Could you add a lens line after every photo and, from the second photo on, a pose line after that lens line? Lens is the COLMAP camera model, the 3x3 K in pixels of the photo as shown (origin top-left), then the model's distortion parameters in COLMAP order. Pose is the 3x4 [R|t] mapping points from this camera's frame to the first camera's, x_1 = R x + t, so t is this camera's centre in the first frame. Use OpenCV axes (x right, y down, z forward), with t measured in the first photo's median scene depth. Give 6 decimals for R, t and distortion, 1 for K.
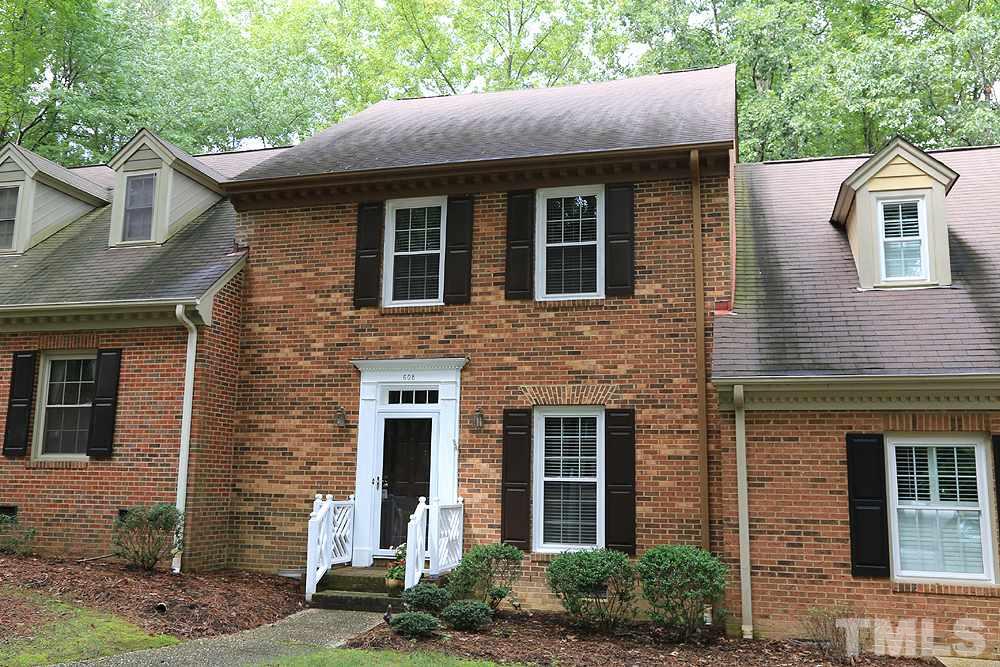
lens RADIAL K [[903.2, 0, 498.6], [0, 903.2, 337.2], [0, 0, 1]] dist [-0.017099, 0.031841]
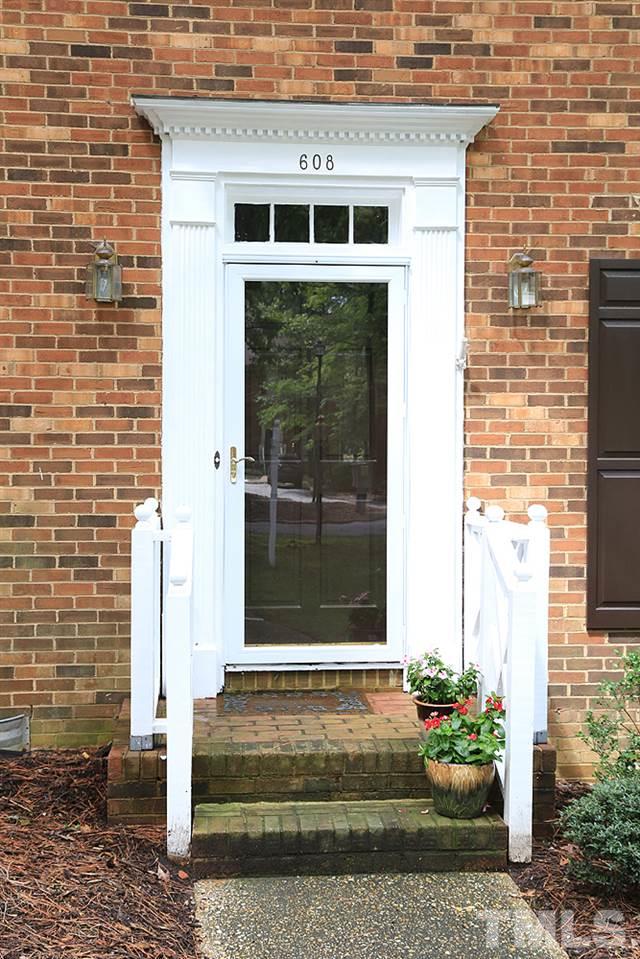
lens RADIAL K [[1252.2, 0, 317.6], [0, 1252.2, 473.1], [0, 0, 1]] dist [0.127051, 0.000000]
pose [[0.933751, -0.024124, 0.357109, -0.278501], [-0.042902, 0.982989, 0.178583, 0.076262], [-0.355342, -0.182072, 0.916832, 0.540521]]
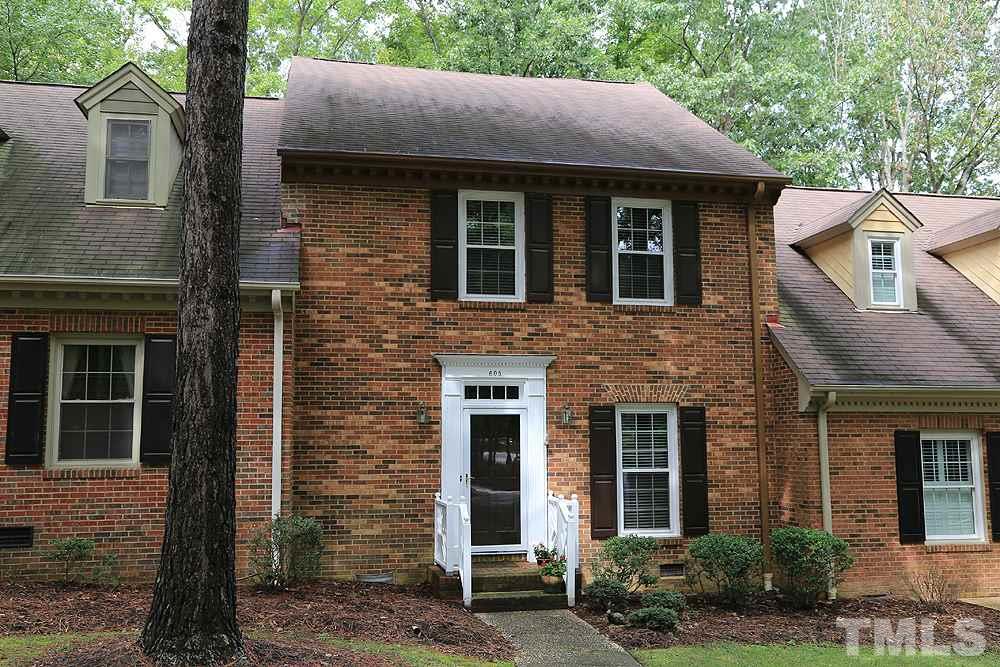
lens RADIAL K [[903.2, 0, 495.8], [0, 903.2, 331.3], [0, 0, 1]] dist [-0.017099, 0.031841]
pose [[0.890770, 0.031221, 0.453380, -0.561118], [-0.052739, 0.997998, 0.034894, -0.037690], [-0.451384, -0.054993, 0.890634, 0.112026]]
